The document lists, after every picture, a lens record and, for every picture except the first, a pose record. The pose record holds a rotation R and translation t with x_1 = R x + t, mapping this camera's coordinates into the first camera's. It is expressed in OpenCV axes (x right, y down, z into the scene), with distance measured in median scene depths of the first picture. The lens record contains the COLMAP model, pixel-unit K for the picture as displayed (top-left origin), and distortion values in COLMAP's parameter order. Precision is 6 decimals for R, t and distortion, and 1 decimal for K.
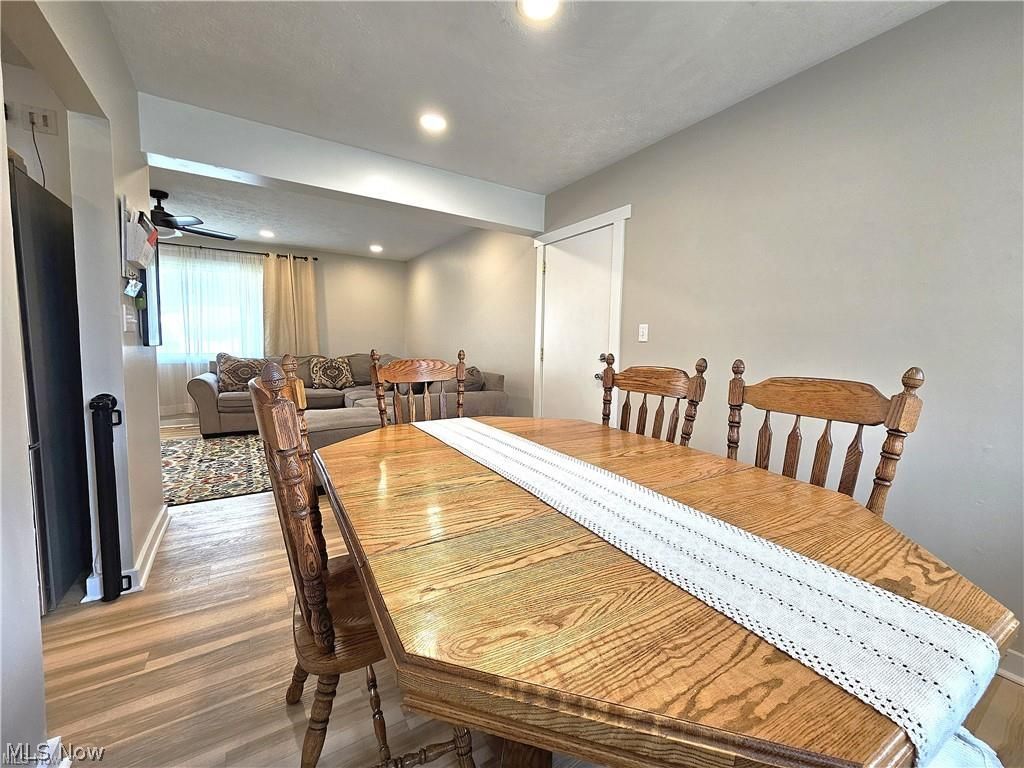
lens RADIAL K [[403.6, 0, 497.7], [0, 403.6, 376.3], [0, 0, 1]] dist [0.000216, -0.000035]
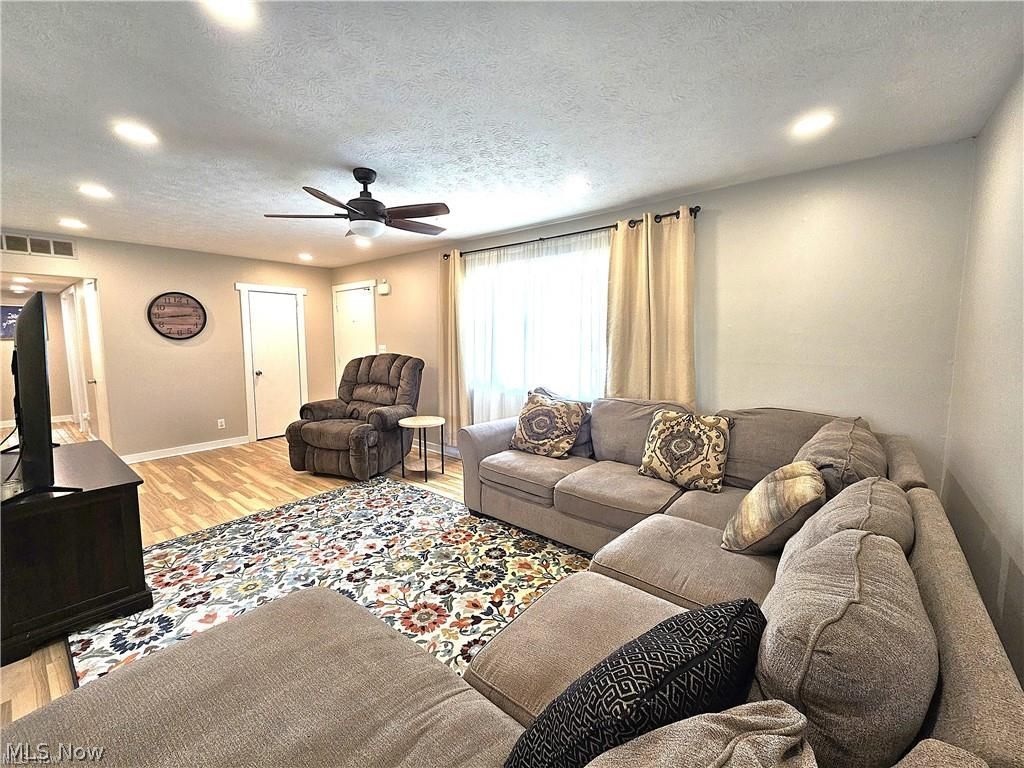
lens RADIAL K [[419.4, 0, 506.1], [0, 419.4, 380.1], [0, 0, 1]] dist [0.006358, -0.004186]
pose [[0.333814, 0.077080, -0.939482, -0.029229], [-0.071237, 0.995864, 0.056394, -0.099330], [0.939943, 0.048100, 0.337924, 0.649899]]
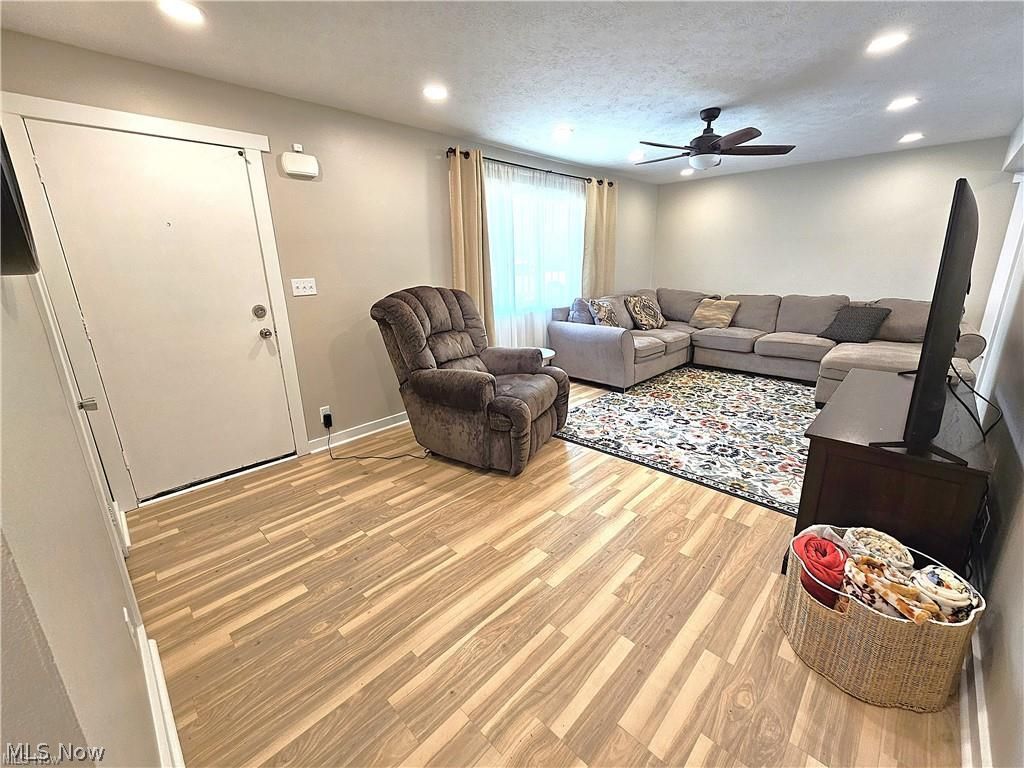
lens RADIAL K [[422.7, 0, 533.9], [0, 422.7, 355.5], [0, 0, 1]] dist [-0.000695, -0.000085]
pose [[0.959159, -0.106888, 0.261894, -0.966523], [0.072523, 0.987834, 0.137563, -0.058947], [-0.273412, -0.112952, 0.955242, 0.110269]]
